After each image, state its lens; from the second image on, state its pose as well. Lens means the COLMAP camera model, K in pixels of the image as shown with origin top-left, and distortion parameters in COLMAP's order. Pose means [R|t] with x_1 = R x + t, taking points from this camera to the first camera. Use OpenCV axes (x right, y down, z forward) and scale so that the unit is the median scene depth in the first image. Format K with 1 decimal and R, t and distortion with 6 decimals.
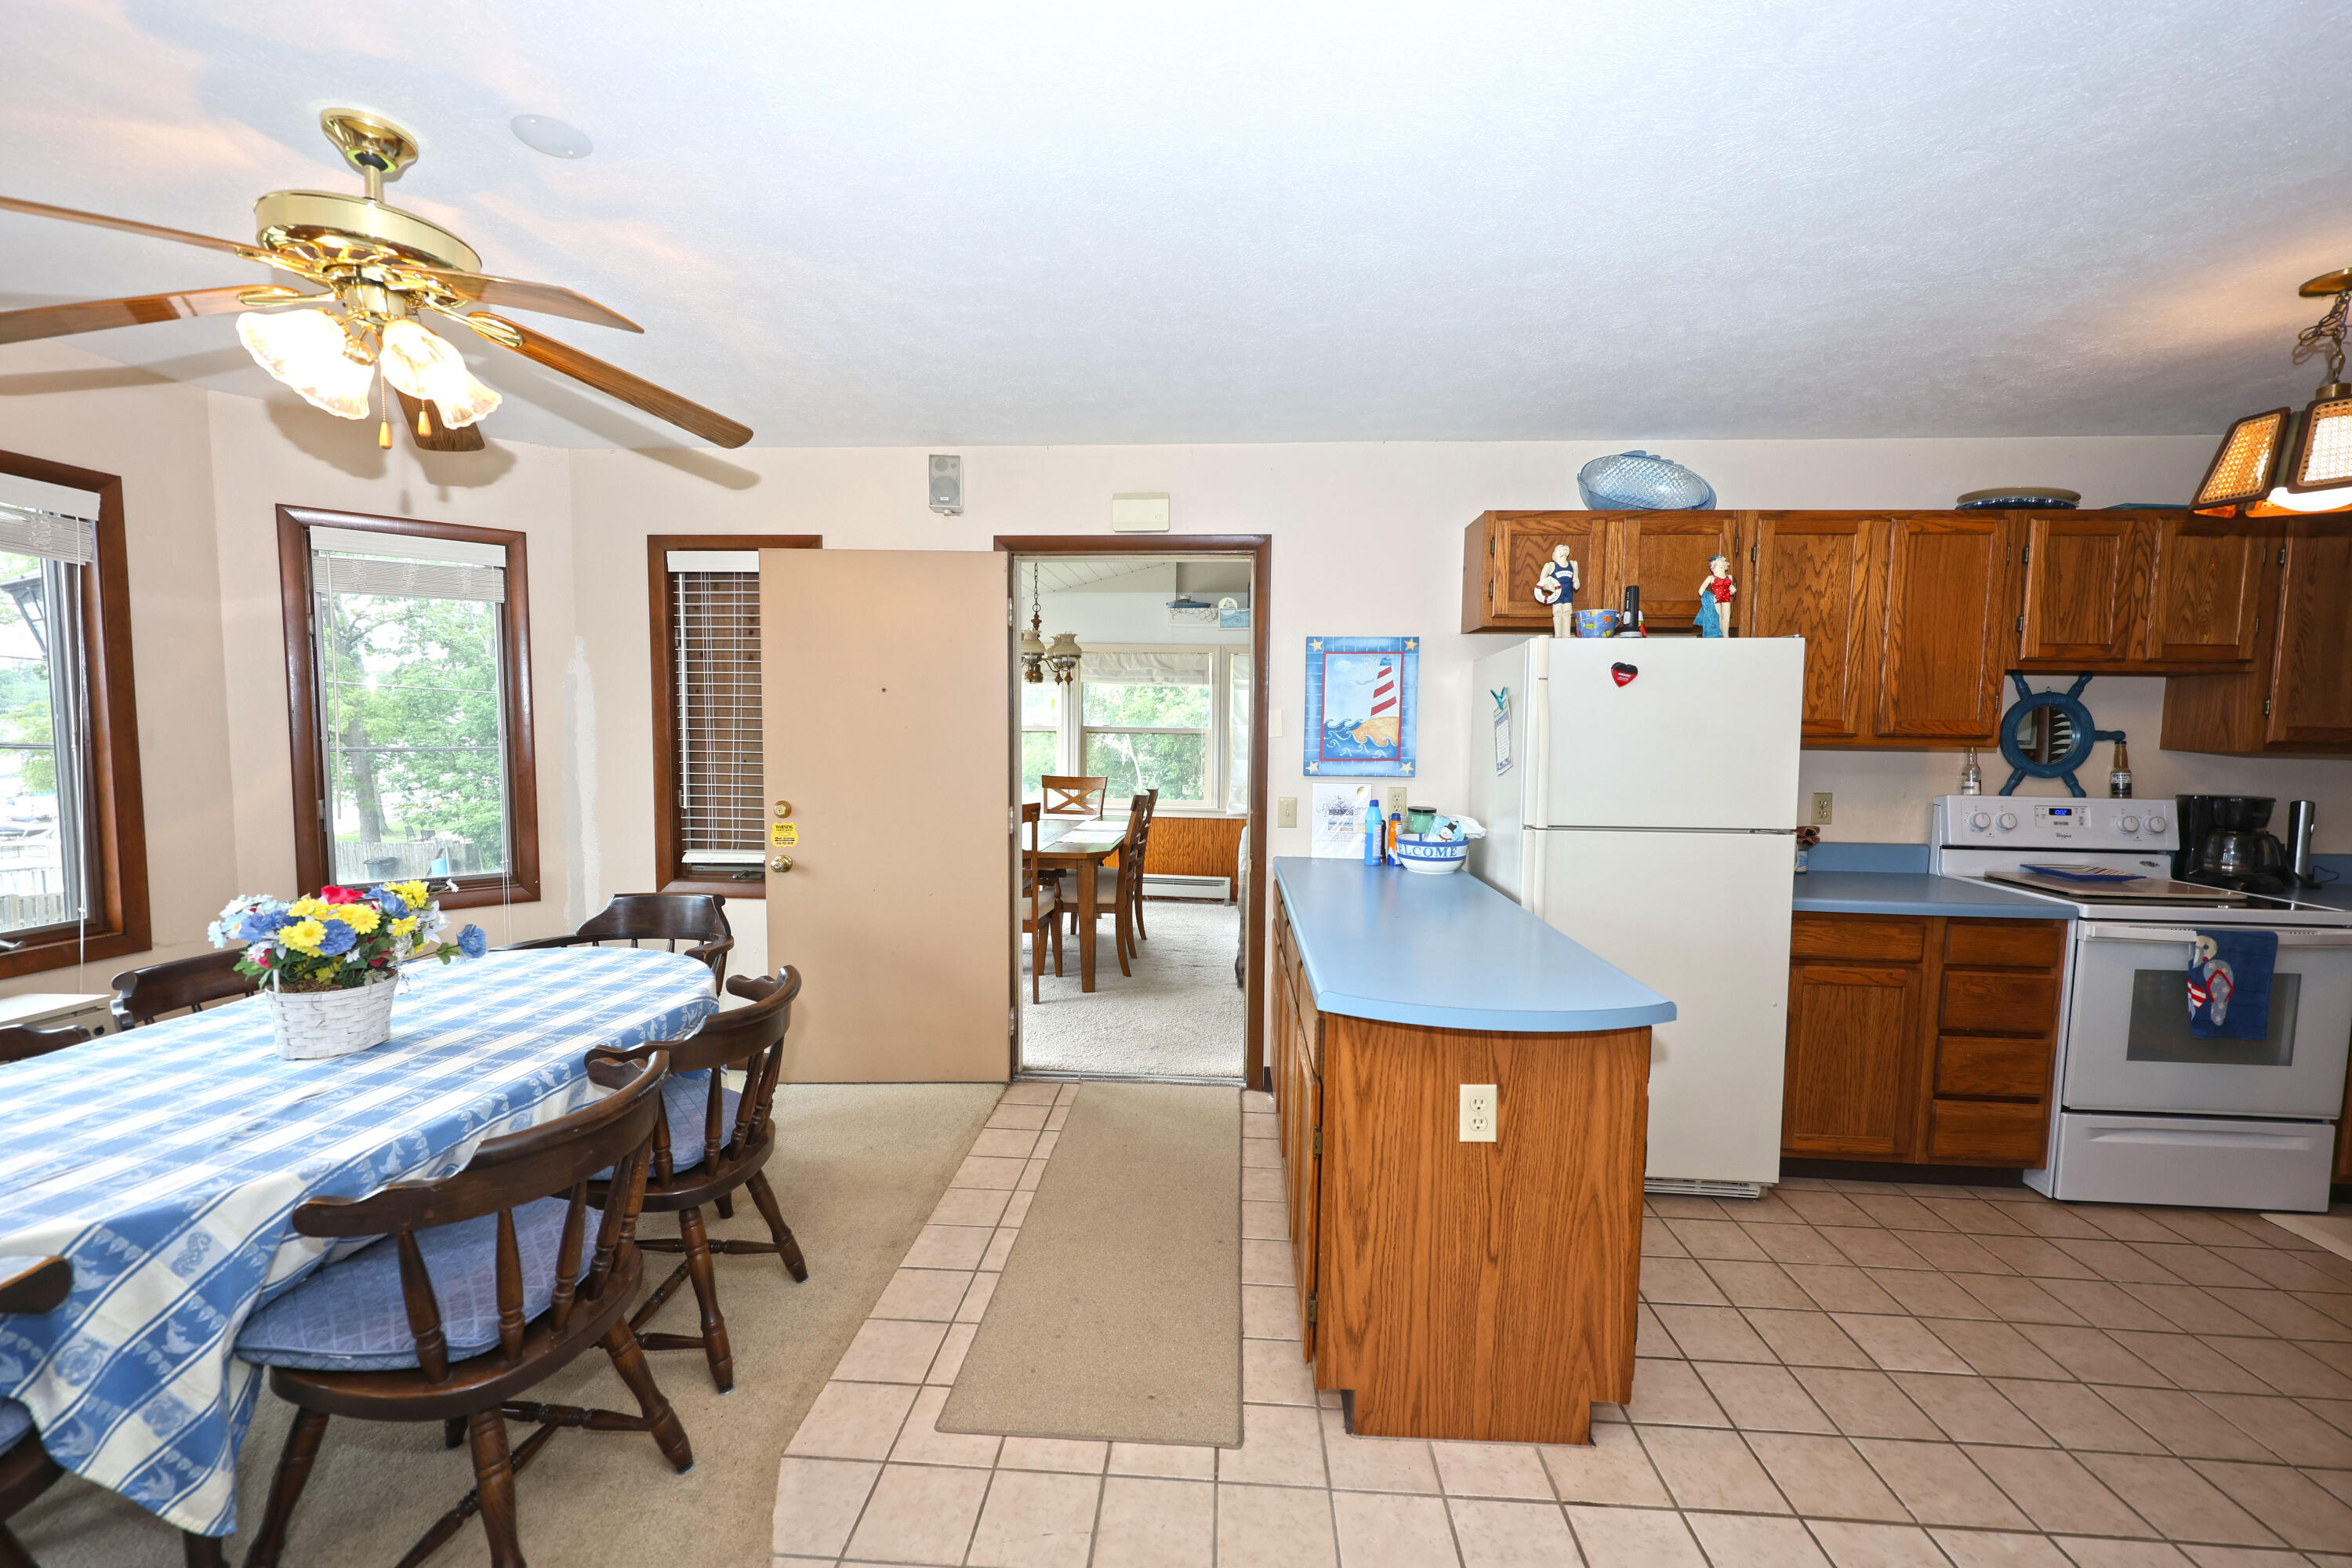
lens RADIAL K [[941.0, 0, 1177.6], [0, 941.0, 788.4], [0, 0, 1]] dist [-0.001059, 0.000237]
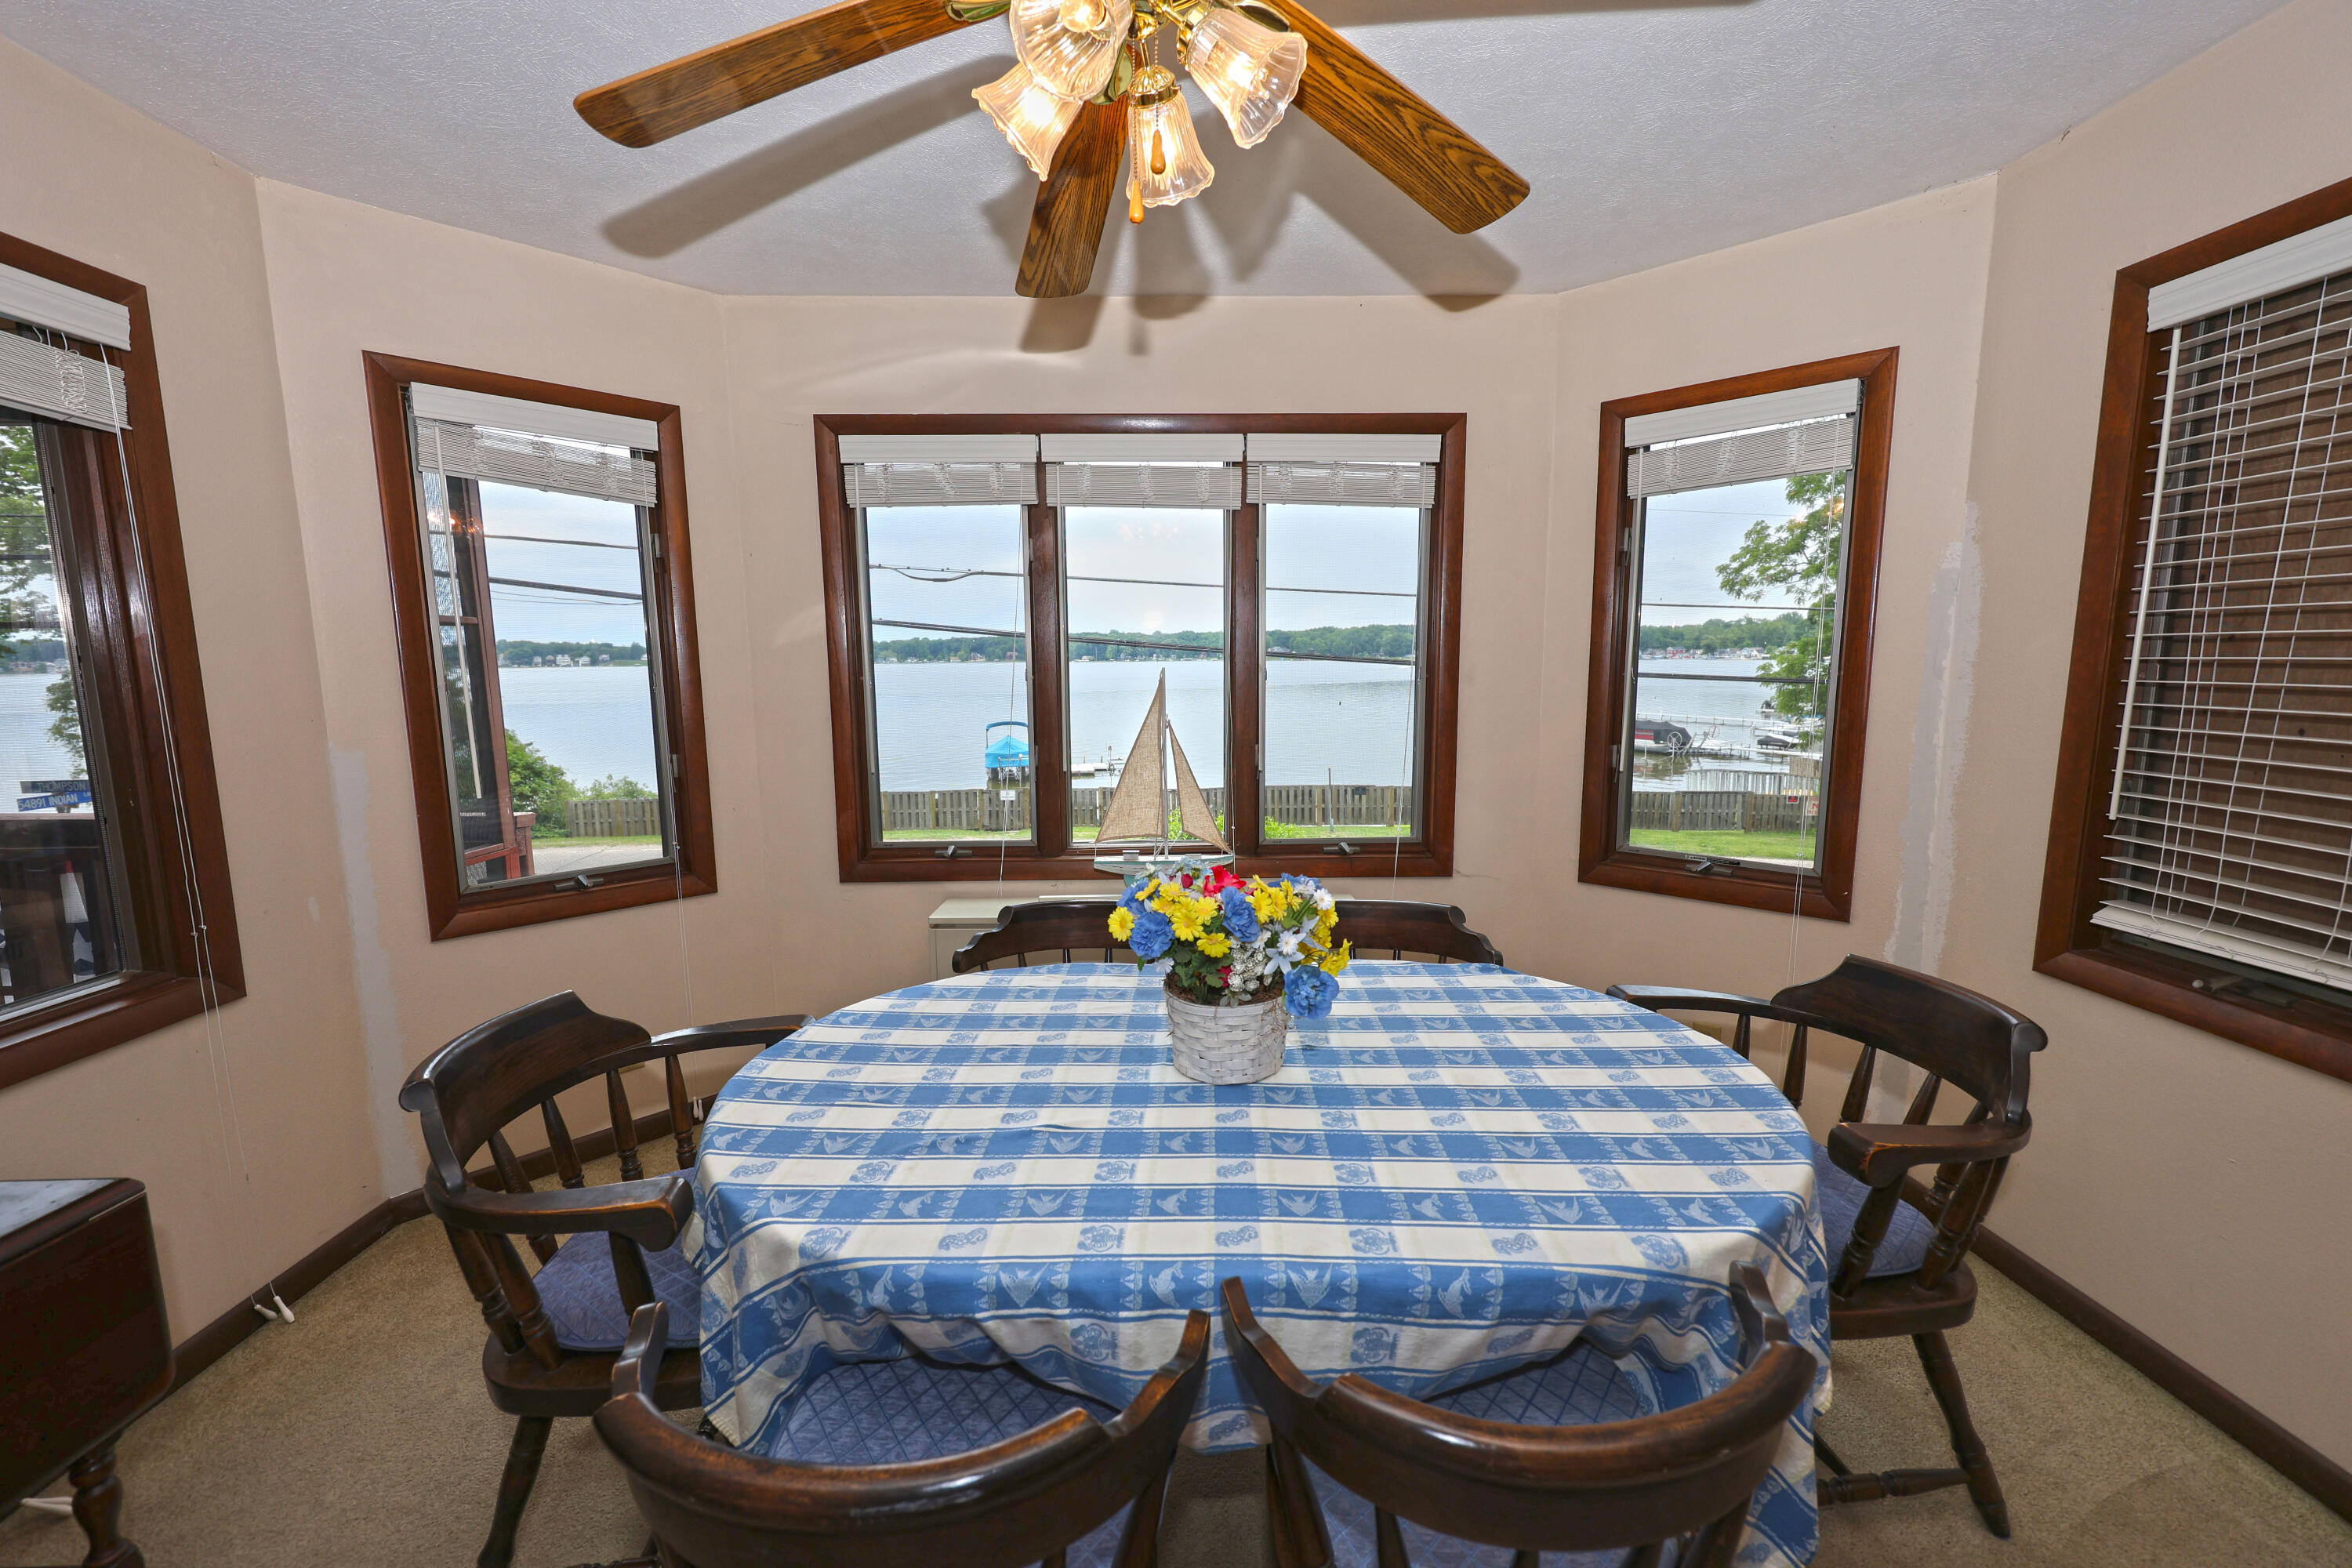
lens RADIAL K [[944.4, 0, 1176.0], [0, 944.4, 784.0], [0, 0, 1]] dist [-0.000316, 0.000149]
pose [[0.085335, 0.122731, -0.988764, -0.121152], [-0.058877, 0.991271, 0.117961, -0.045708], [0.994611, 0.048150, 0.091816, 0.767065]]
